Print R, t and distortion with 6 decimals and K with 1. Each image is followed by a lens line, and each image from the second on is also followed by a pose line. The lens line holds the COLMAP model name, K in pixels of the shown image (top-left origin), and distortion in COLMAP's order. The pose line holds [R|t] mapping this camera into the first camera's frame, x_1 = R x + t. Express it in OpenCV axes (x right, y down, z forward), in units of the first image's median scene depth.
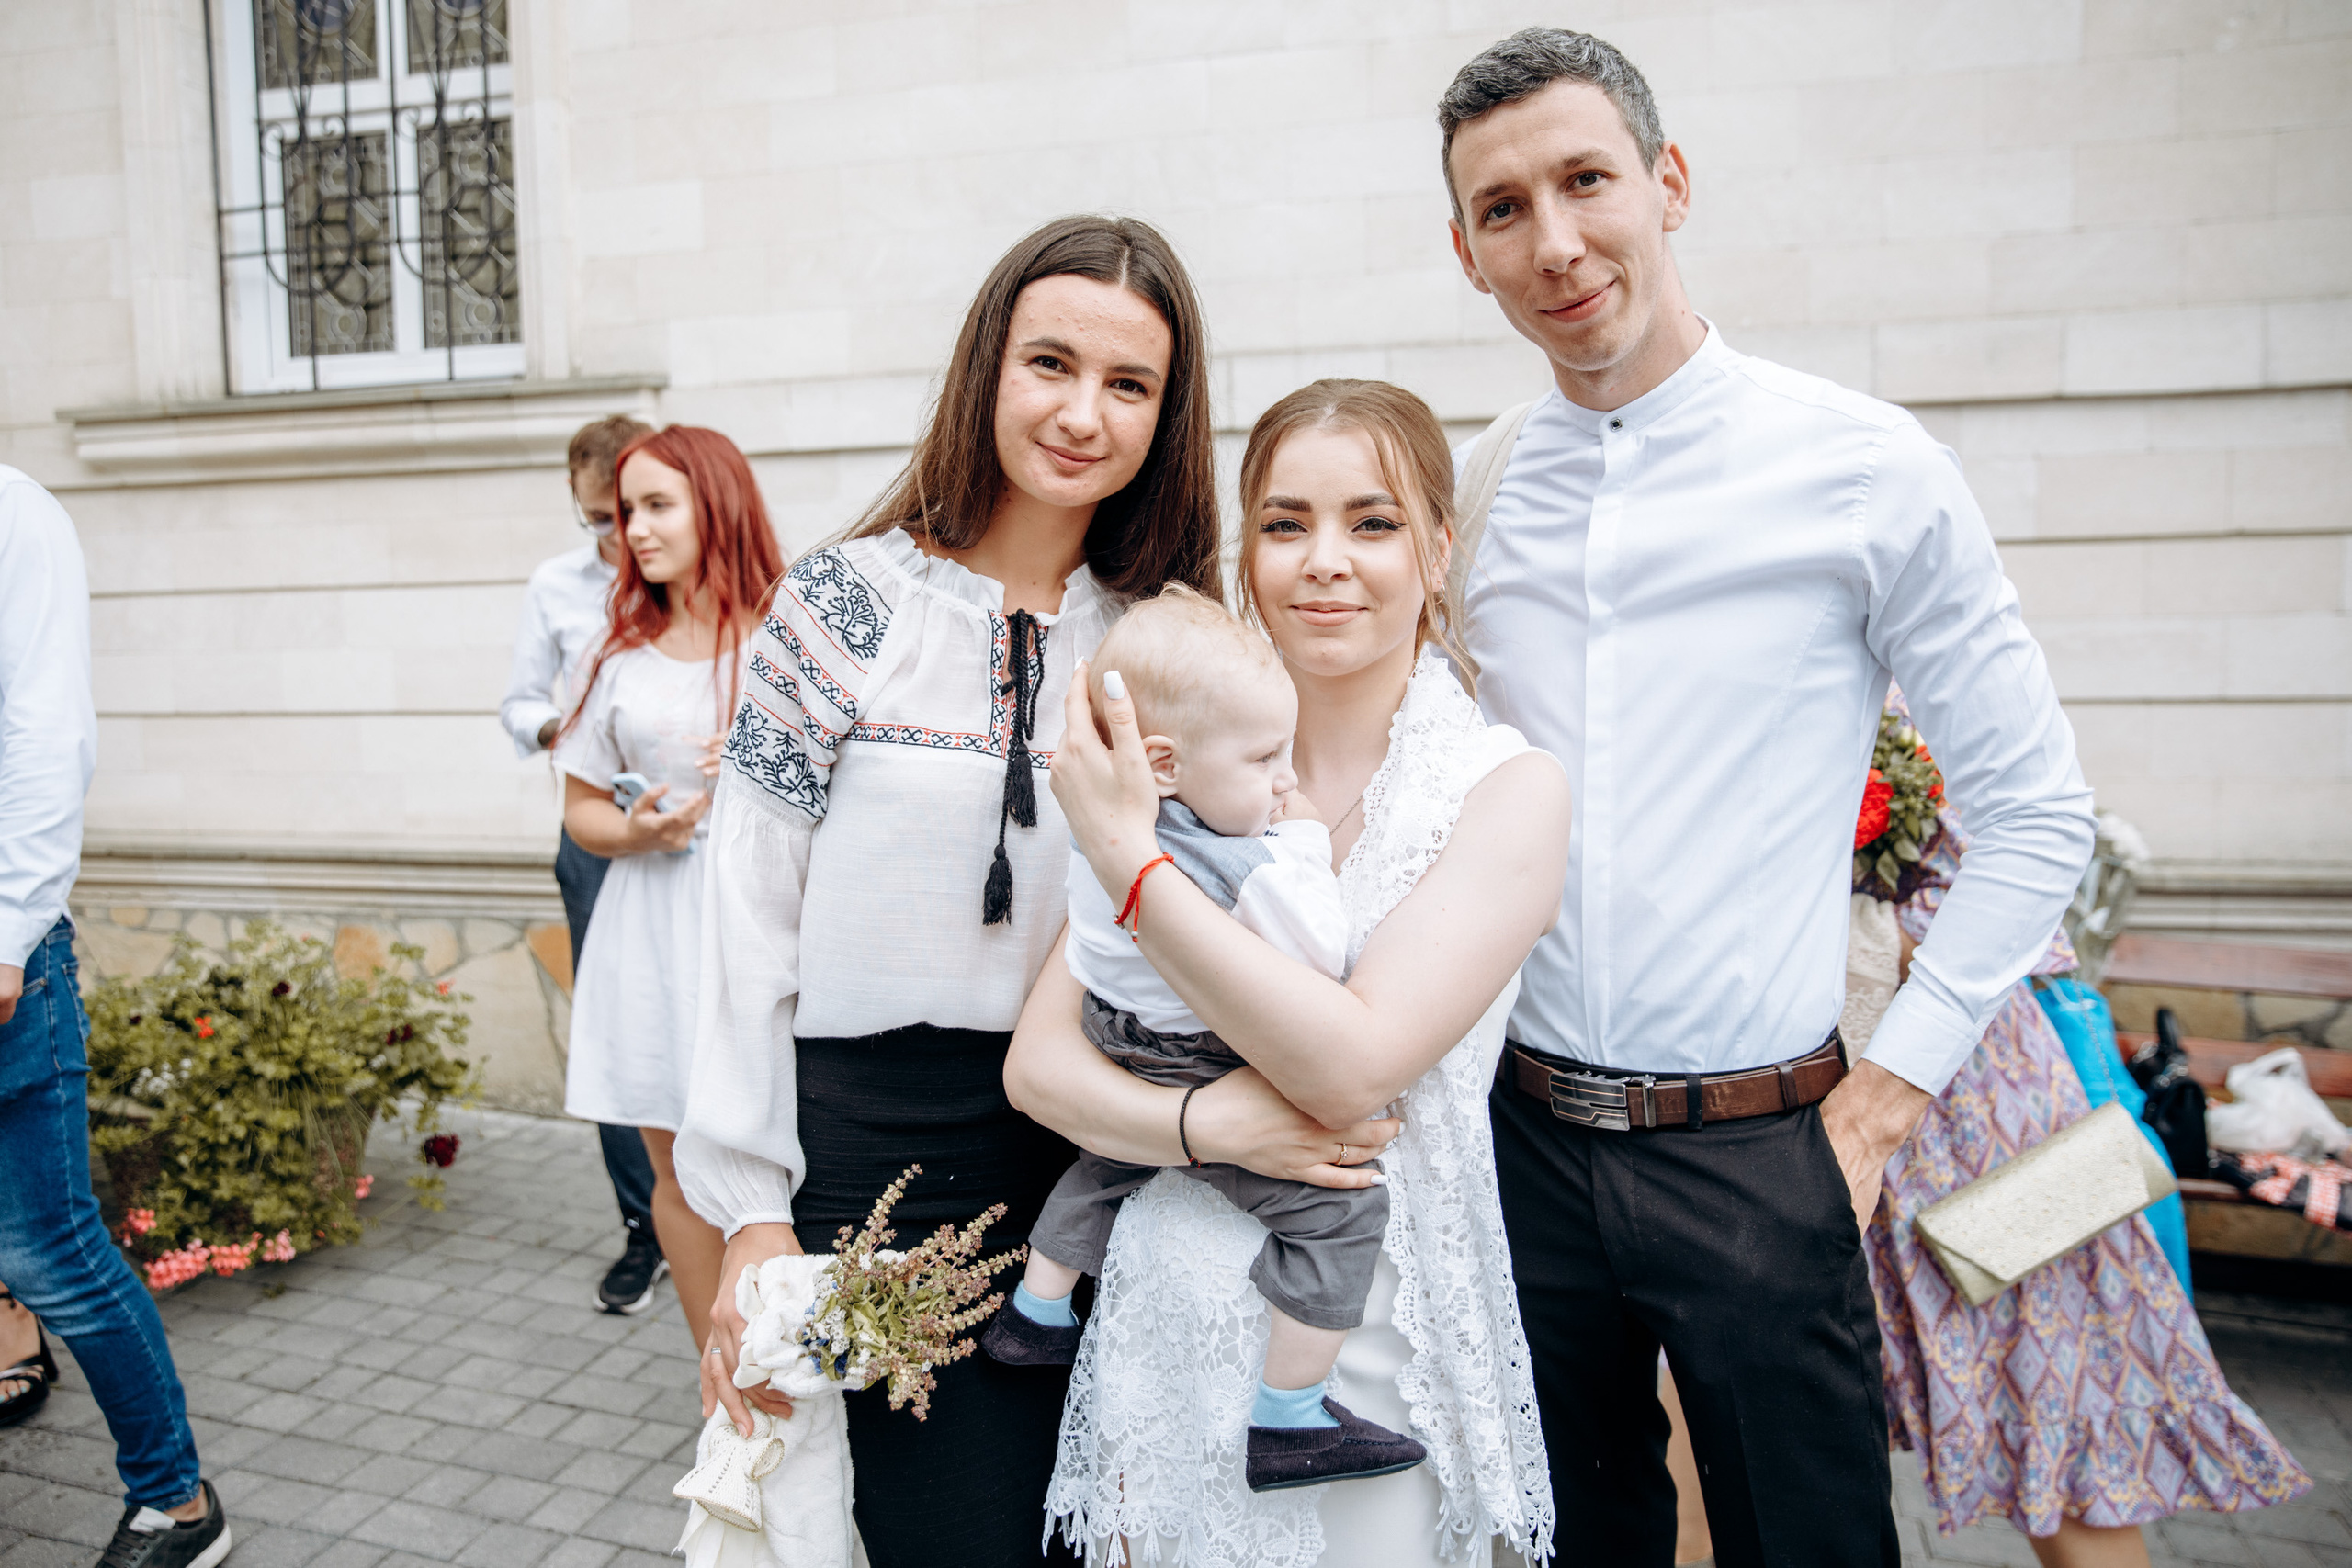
lens RADIAL K [[1961.1, 0, 1134.3], [0, 1961.1, 753.2], [0, 0, 1]] dist [-0.091683, 0.104783]
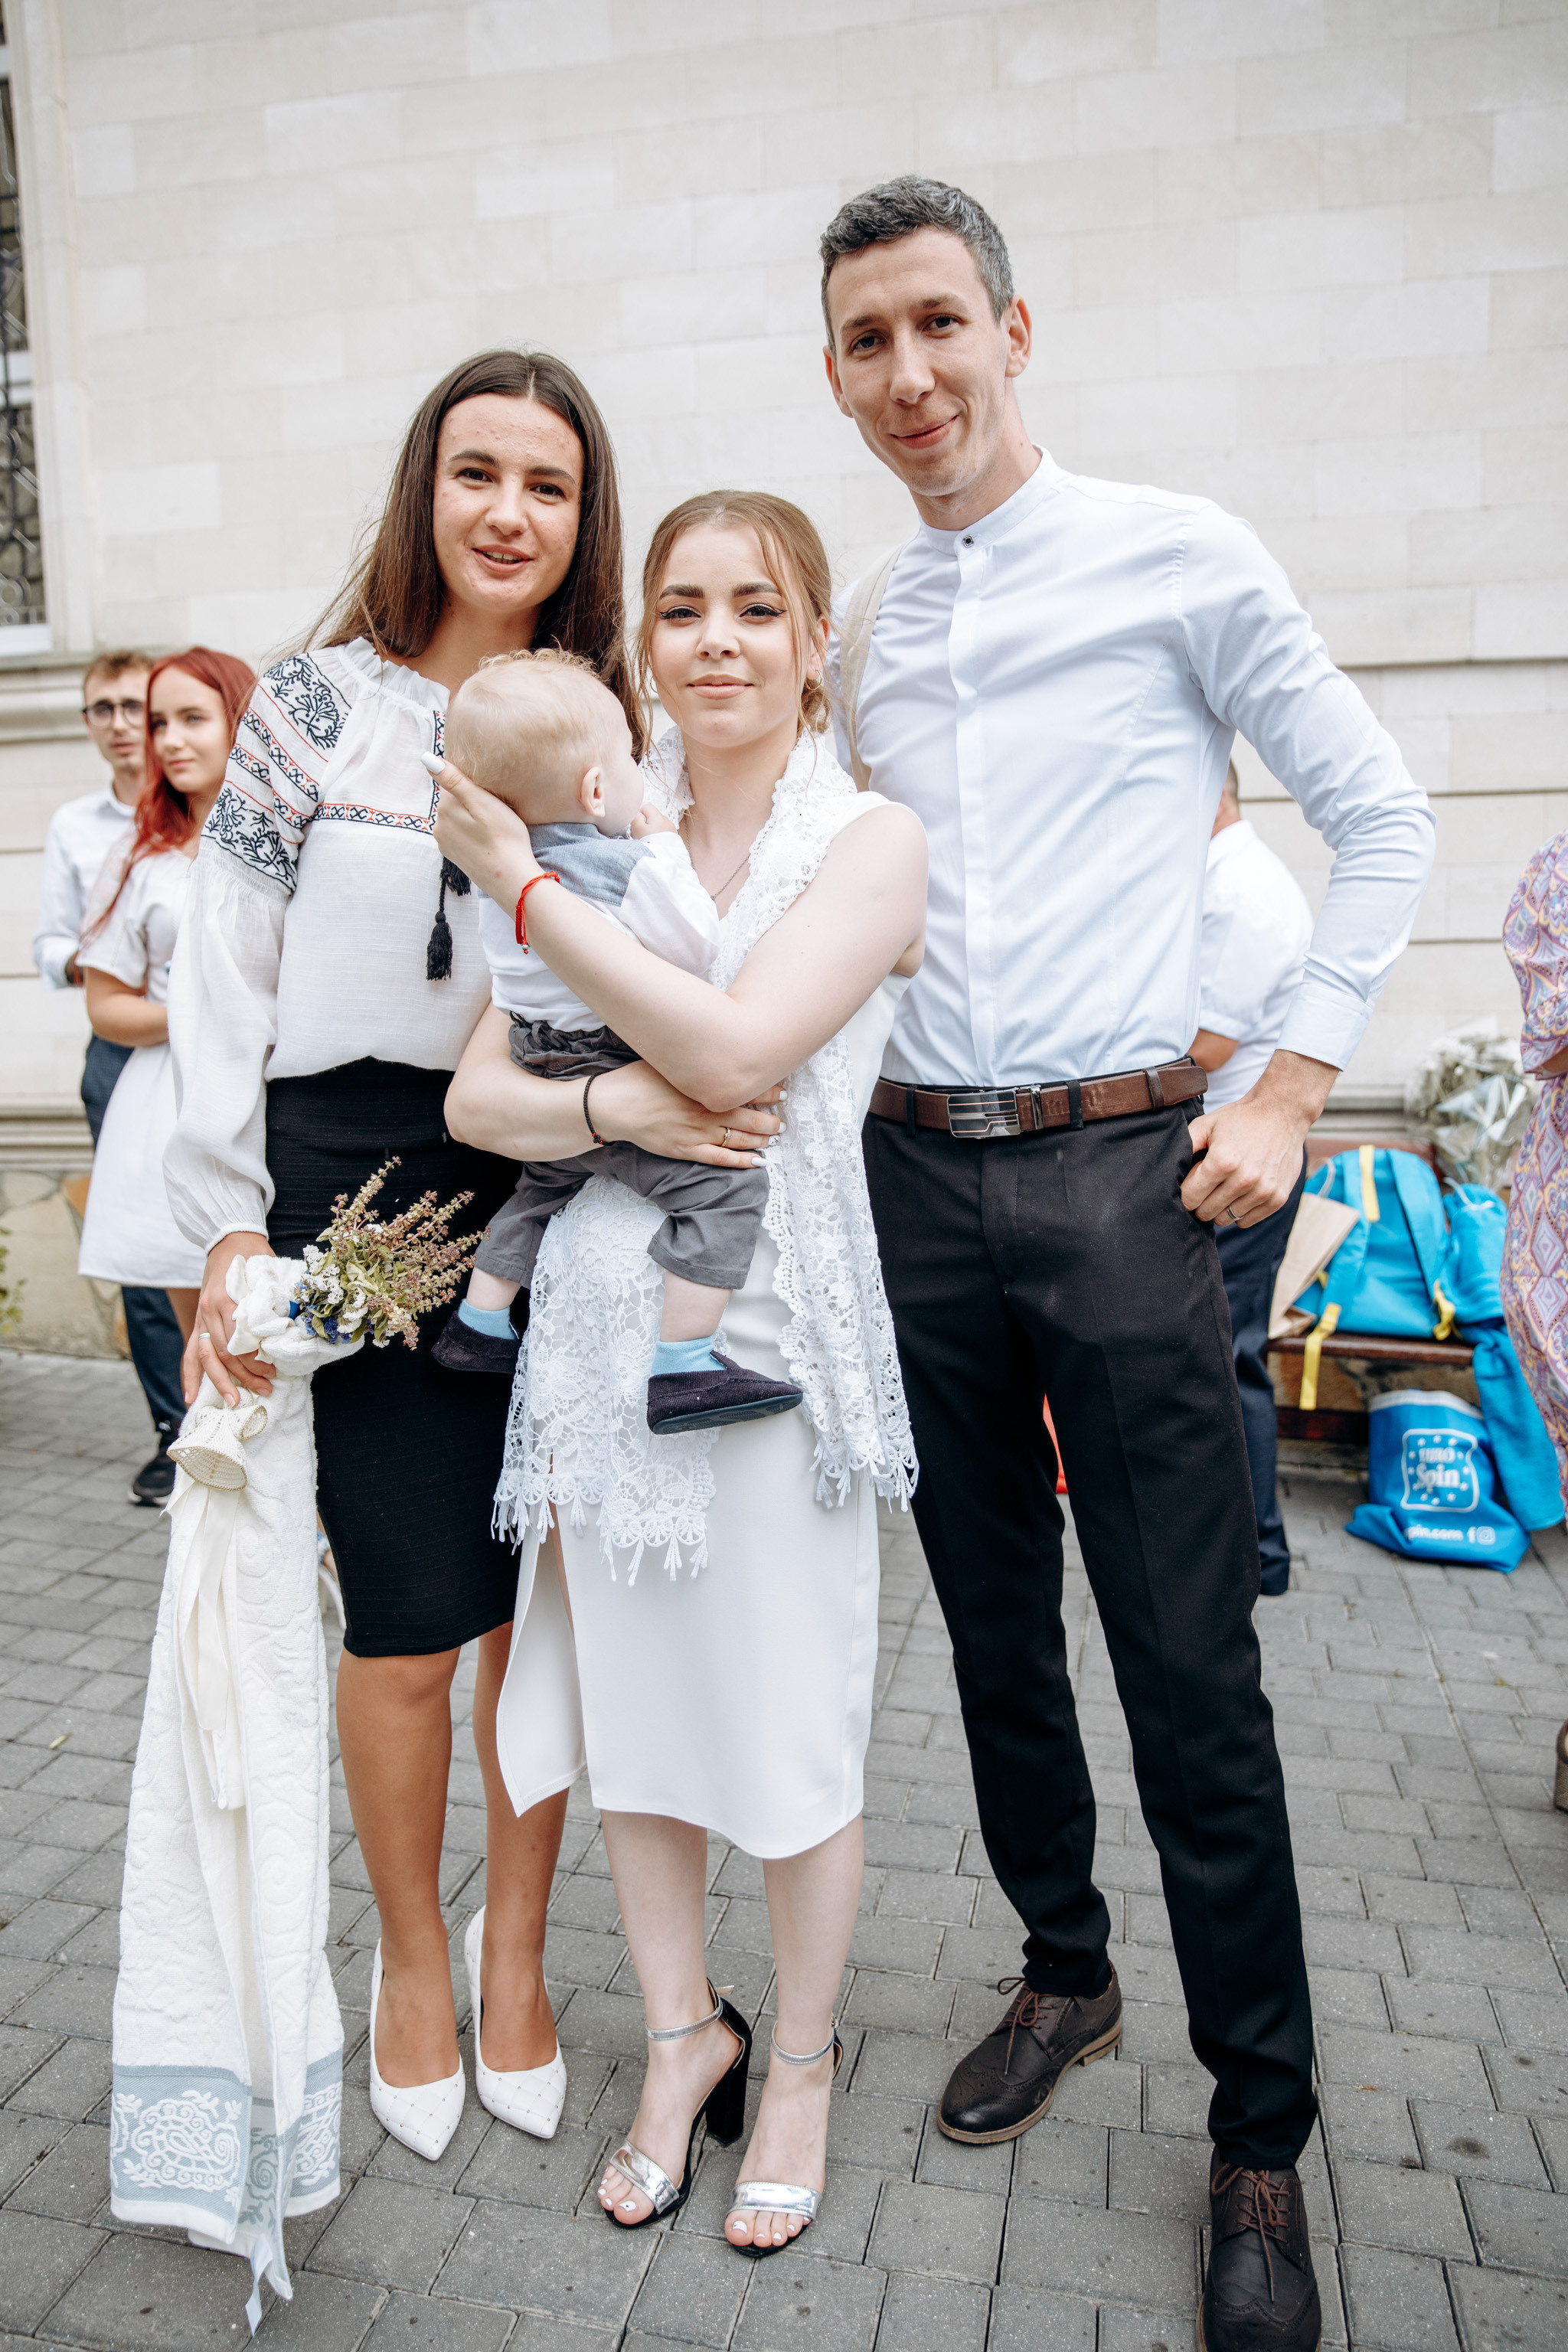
lens RADIAL K [[1884.3, 0, 779.2], [0, 1884.3, 1167.7], [0, 0, 1]] dist [-0.102071, 0.102559]
pose [[0.998229, -0.010107, 0.058625, 0.023014], [0.007515, 0.998992, 0.044259, 0.055564], [-0.059013, -0.043740, 0.997298, -0.043005]]
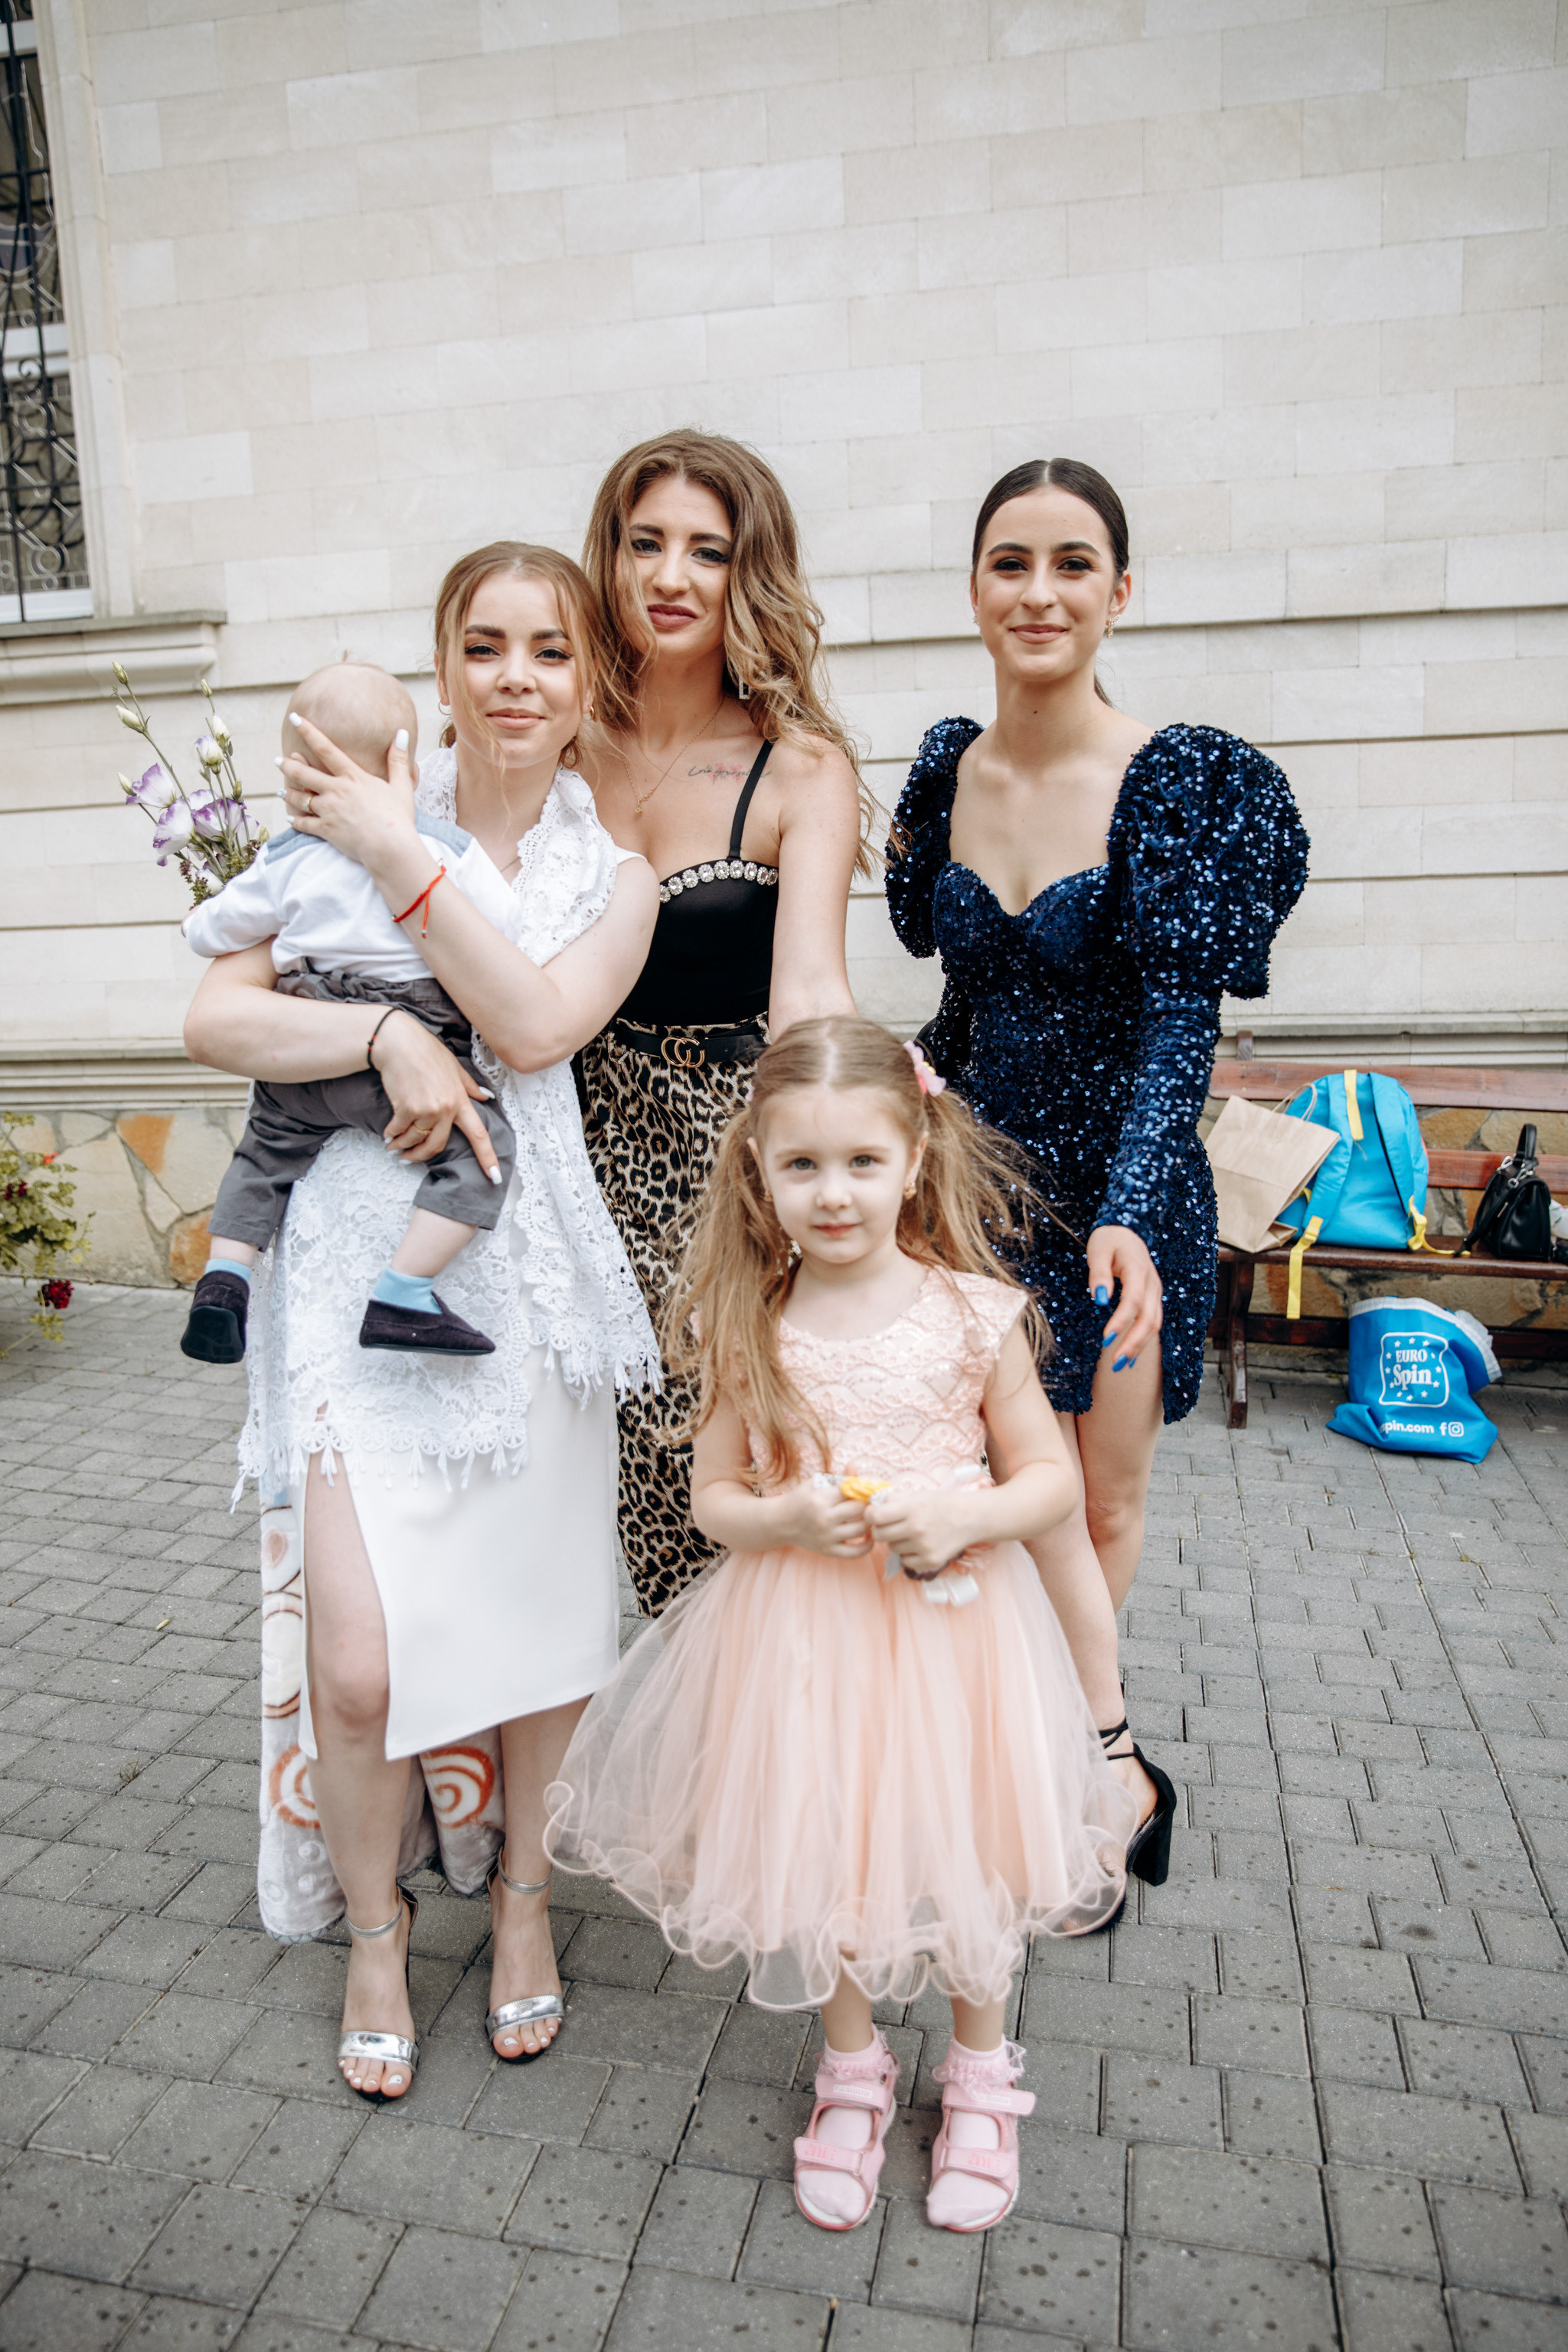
lens RADIAL K [[1858.5, 0, 784.0], [0, 1858.5, 1176.0], [0, 0, 1]] dist [-0.094266, 0.099564]
pose [[0.997889, -0.026227, 0.059412, 0.008966], [0.021082, 0.996103, 0.085636, 0.053567], [-0.061427, -0.084203, 0.994553, -0.104976]]
